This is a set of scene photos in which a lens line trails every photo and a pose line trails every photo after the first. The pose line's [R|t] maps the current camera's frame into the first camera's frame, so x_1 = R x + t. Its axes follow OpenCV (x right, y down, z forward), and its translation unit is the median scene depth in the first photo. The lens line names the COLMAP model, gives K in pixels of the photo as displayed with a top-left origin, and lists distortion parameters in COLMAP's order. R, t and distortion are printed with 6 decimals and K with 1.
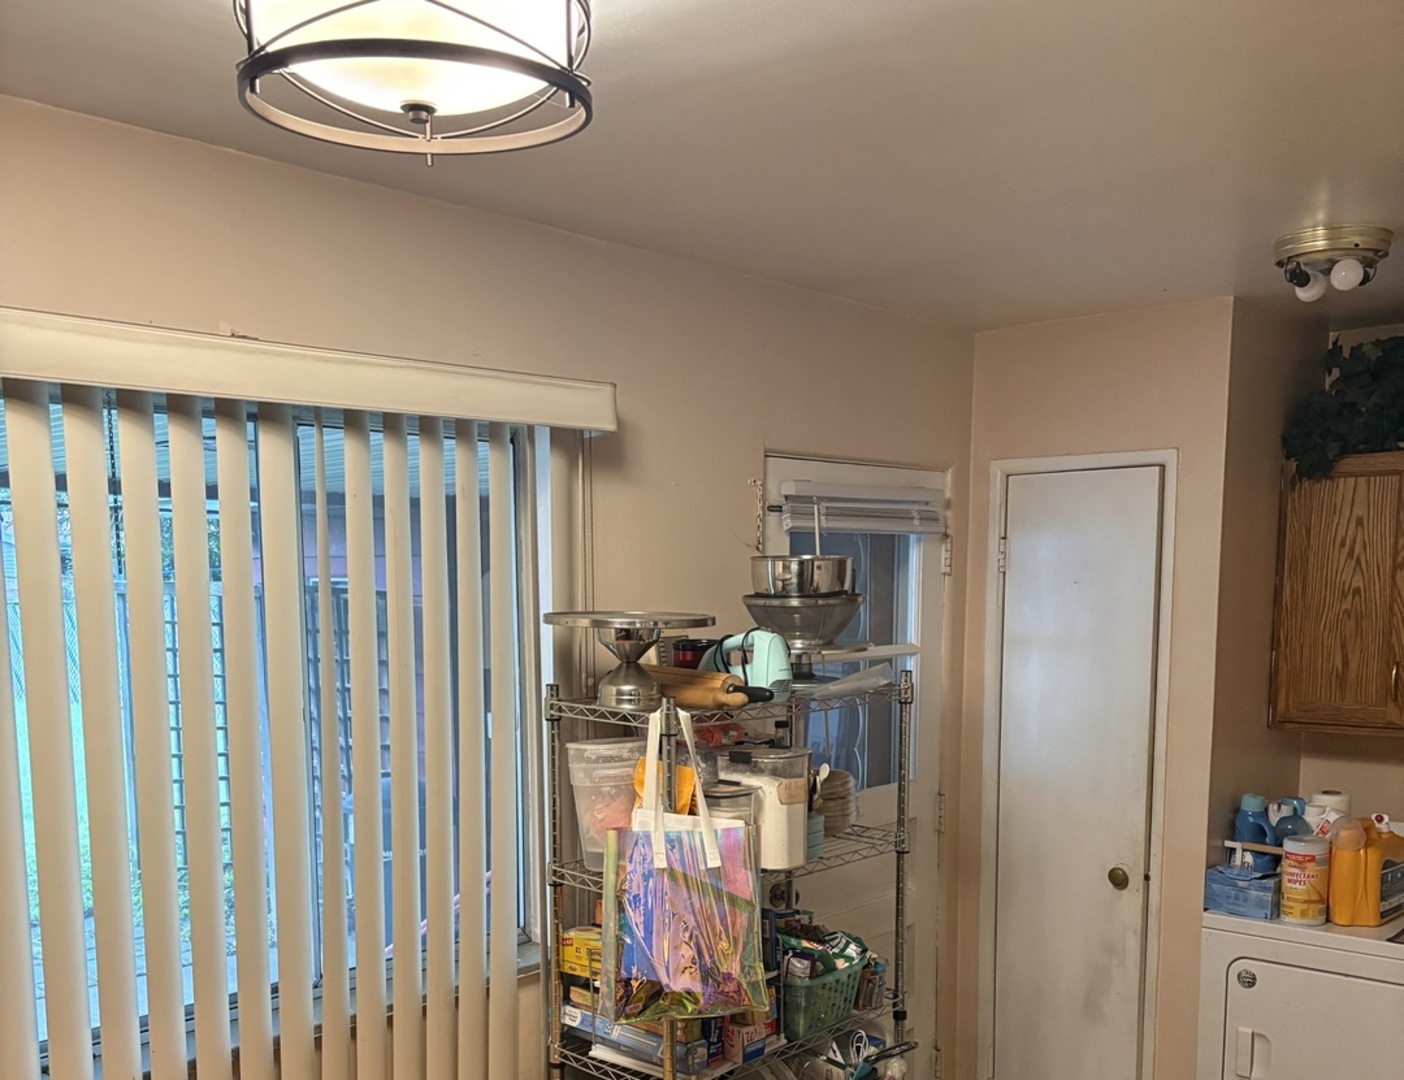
lens RADIAL K [[1459.2, 0, 702.0], [0, 1459.2, 540.0], [0, 0, 1]] dist [-0.016587, -0.037963]
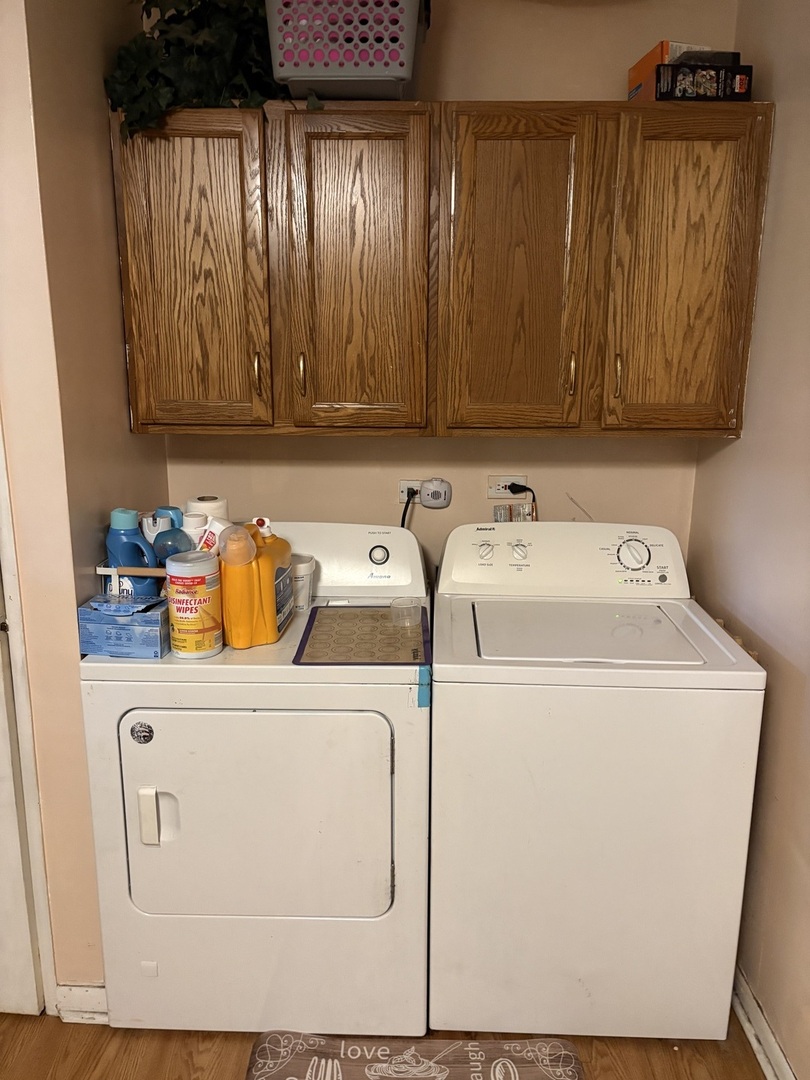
lens RADIAL K [[805.4, 0, 406.5], [0, 805.4, 657.1], [0, 0, 1]] dist [0.044061, 0.008969]
pose [[0.768482, -0.216920, 0.601981, 0.204744], [-0.011848, 0.935799, 0.352335, 0.087858], [-0.639762, -0.277895, 0.716574, 0.536881]]
